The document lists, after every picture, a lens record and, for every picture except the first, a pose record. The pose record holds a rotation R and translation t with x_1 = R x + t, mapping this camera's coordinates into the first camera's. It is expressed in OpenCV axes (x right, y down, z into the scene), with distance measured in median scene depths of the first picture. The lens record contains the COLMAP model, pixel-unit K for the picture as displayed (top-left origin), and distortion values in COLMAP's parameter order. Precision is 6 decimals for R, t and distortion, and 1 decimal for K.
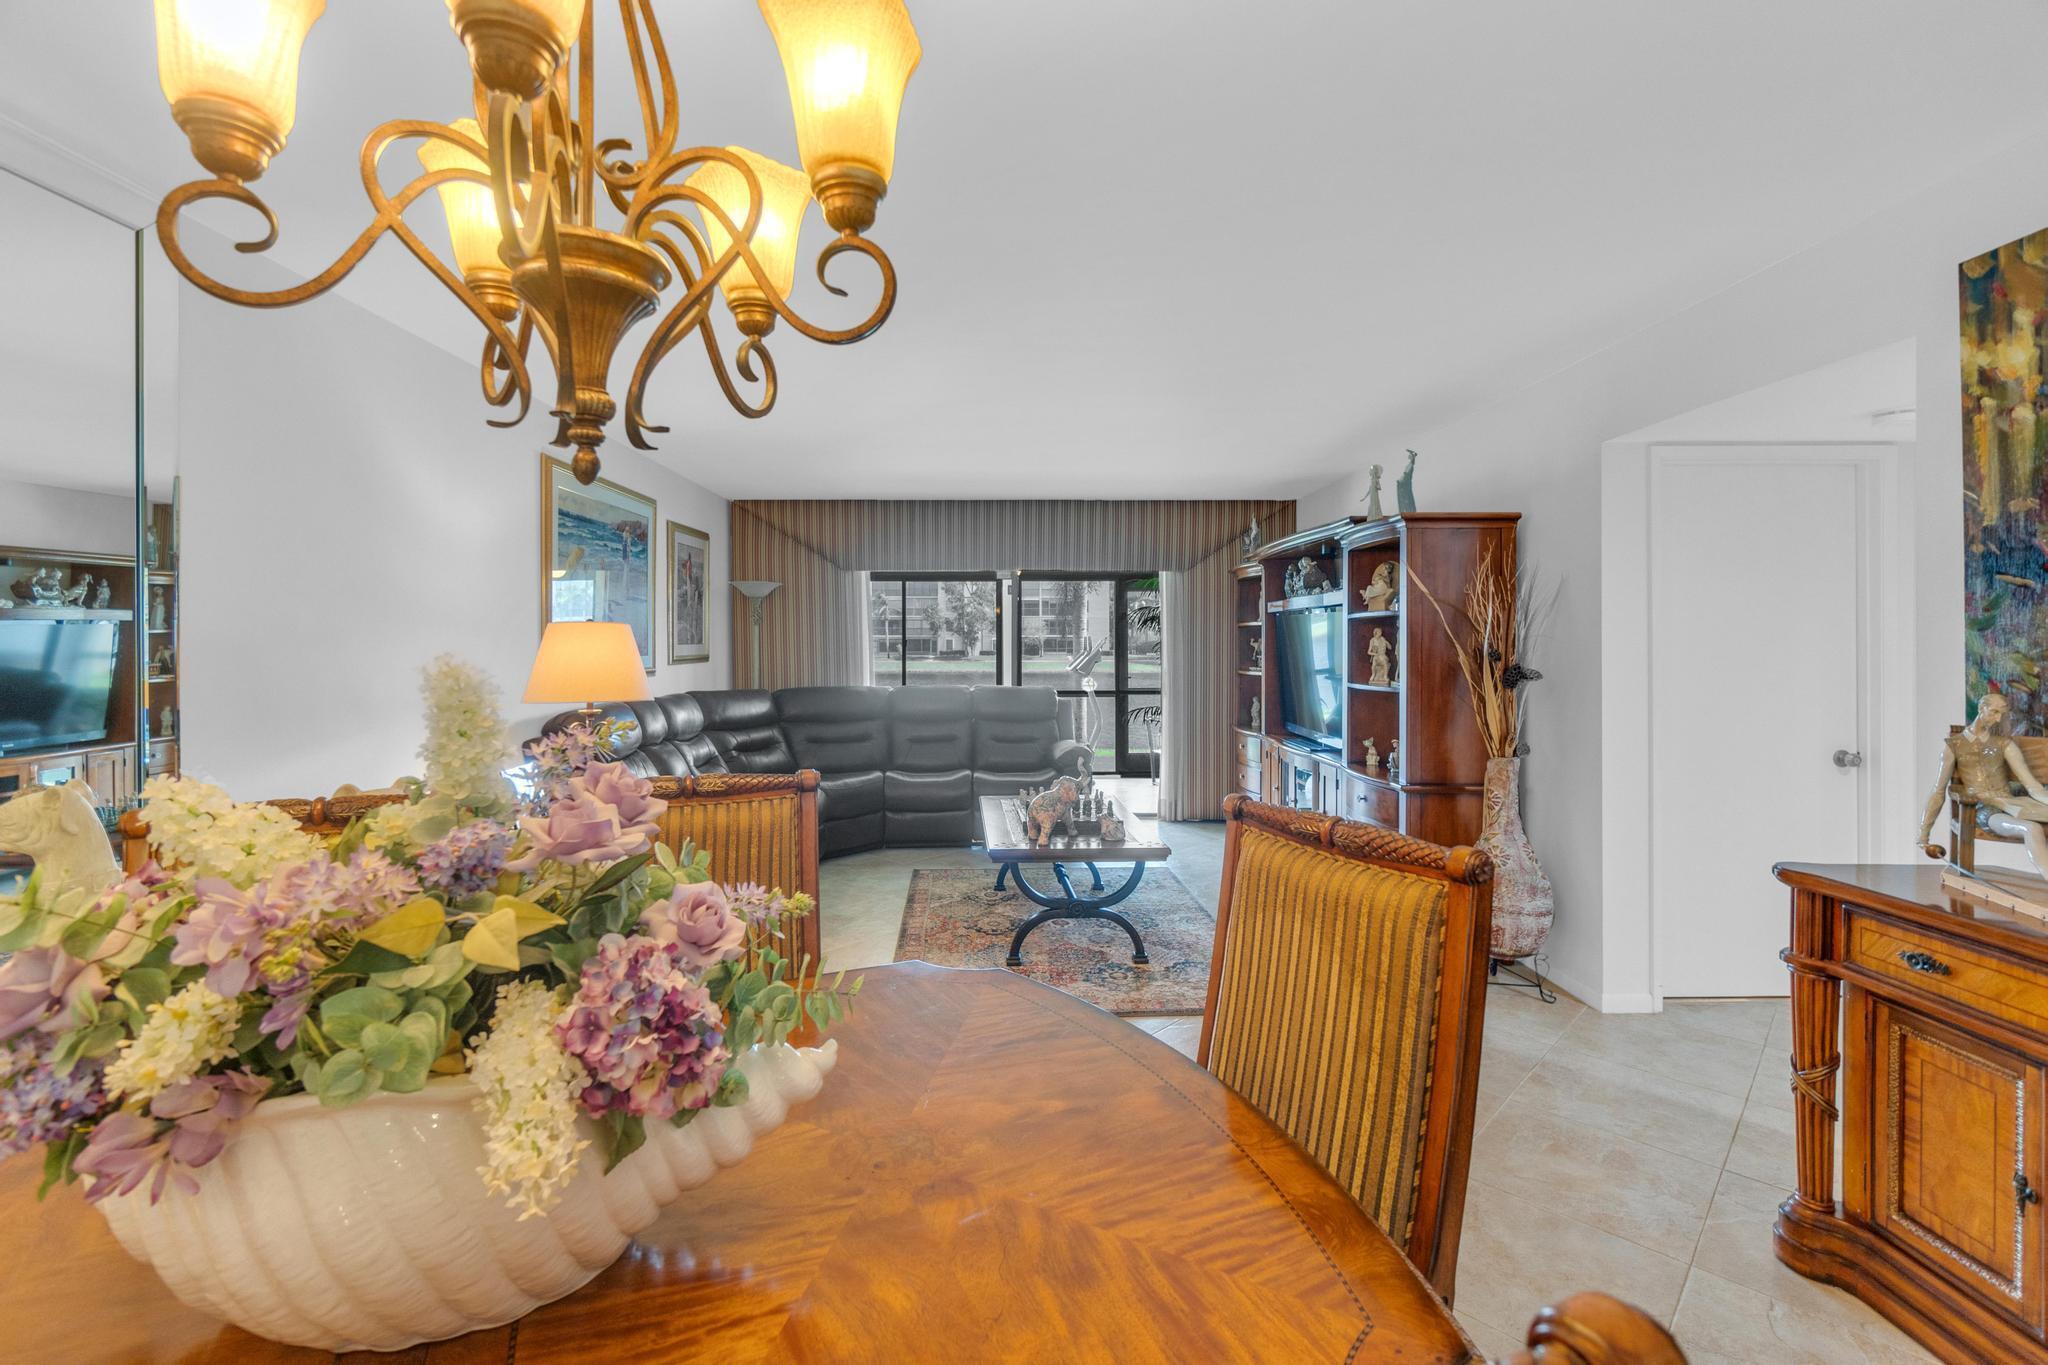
lens RADIAL K [[893.5, 0, 1012.3], [0, 893.5, 651.7], [0, 0, 1]] dist [-0.009343, 0.001542]
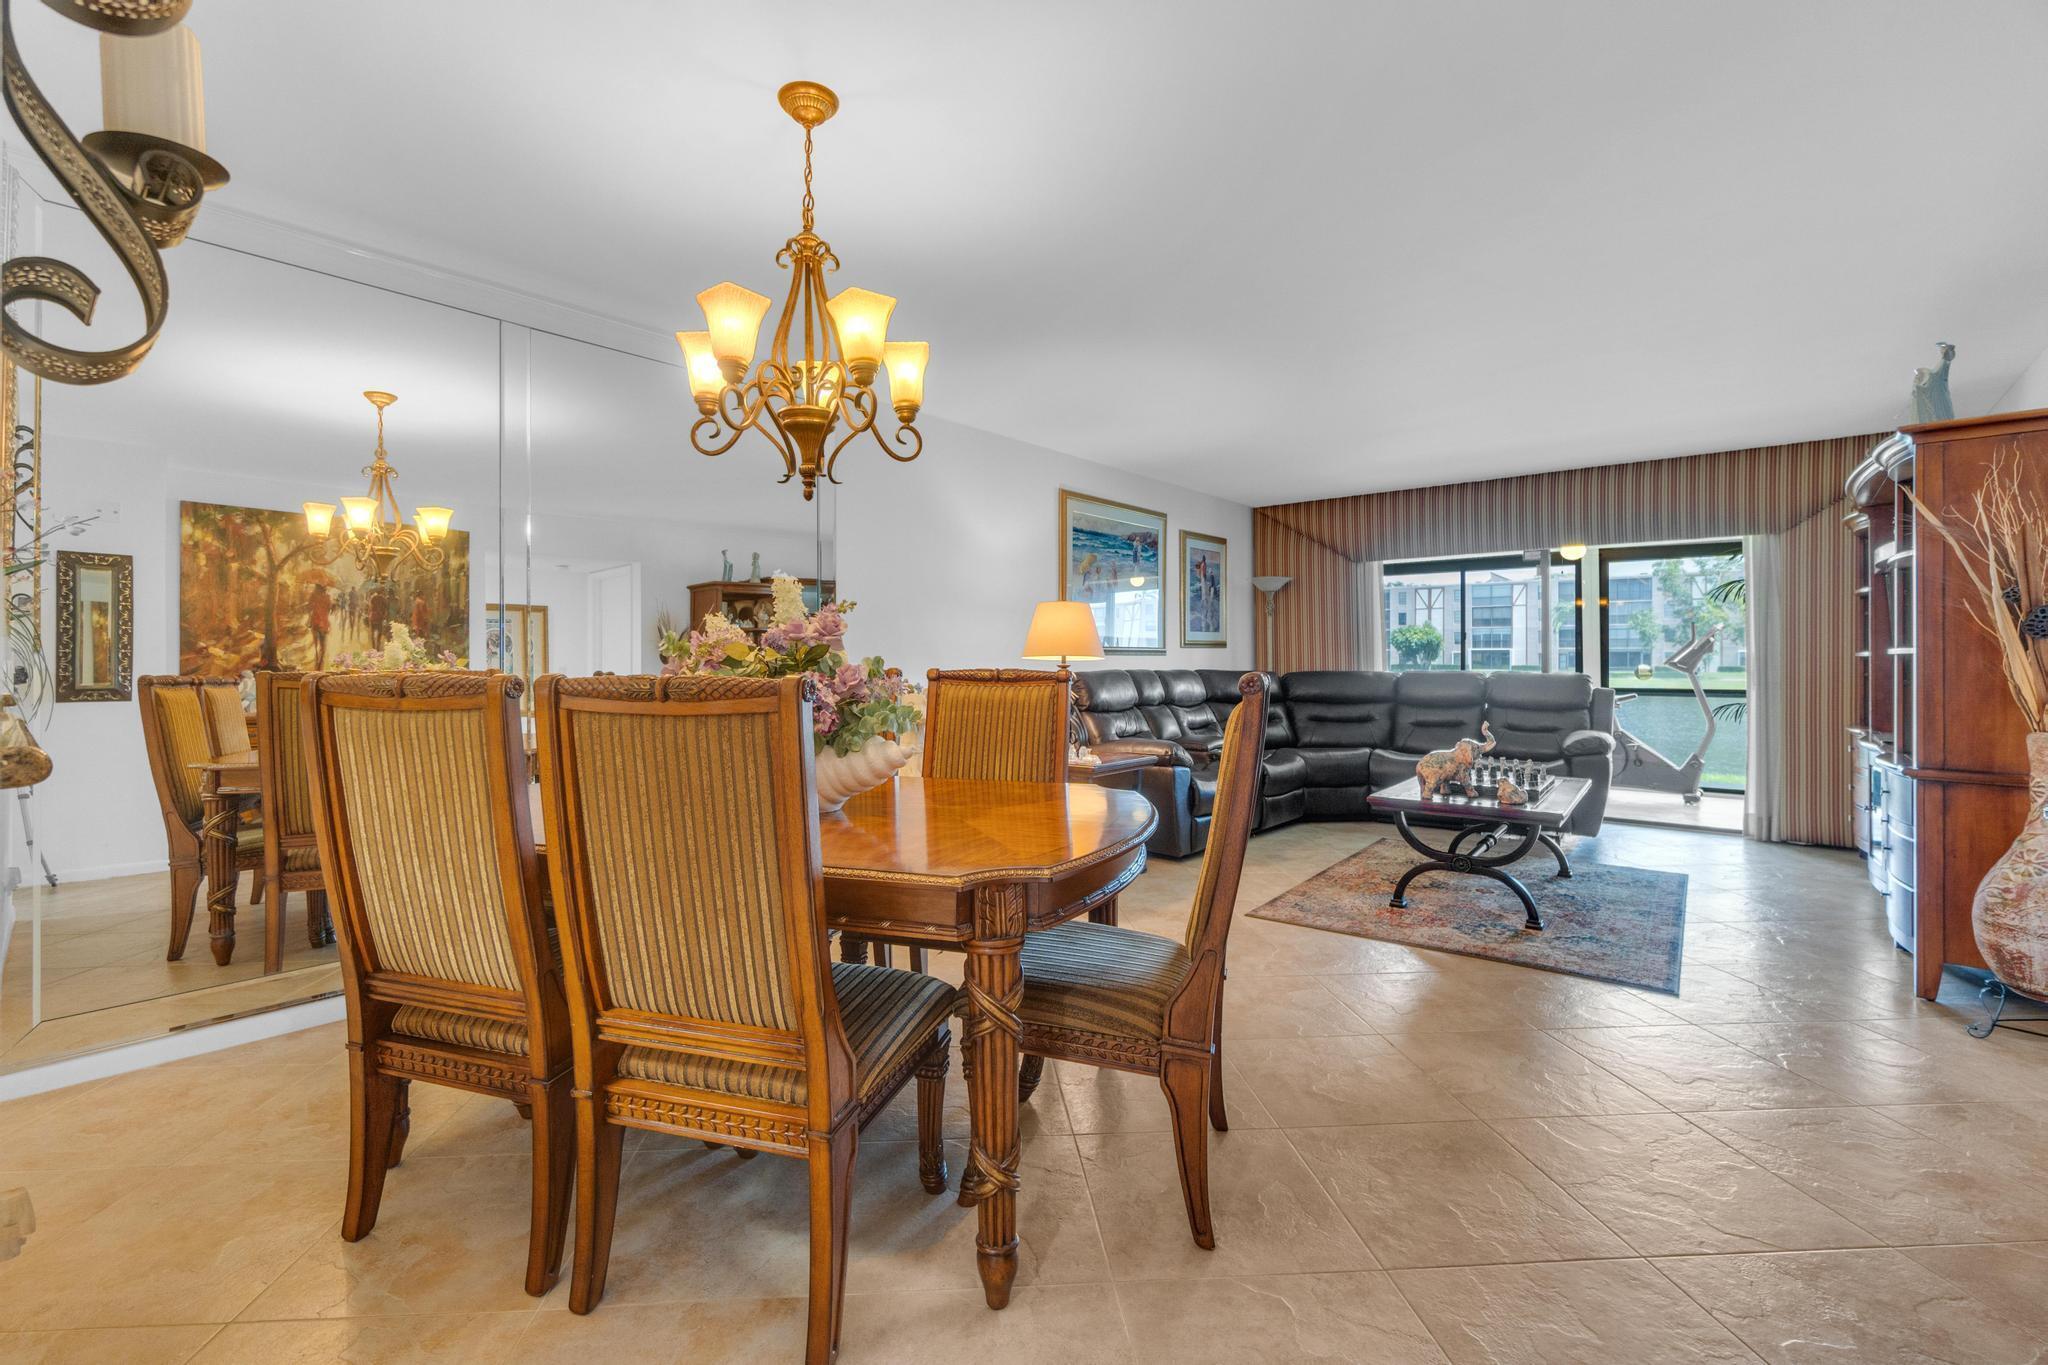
lens RADIAL K [[893.5, 0, 1004.1], [0, 893.5, 671.3], [0, 0, 1]] dist [-0.009343, 0.001542]
pose [[0.749669, 0.005279, -0.661792, 0.223193], [-0.003253, 0.999985, 0.004293, 0.039026], [0.661805, -0.001065, 0.749675, -0.074875]]
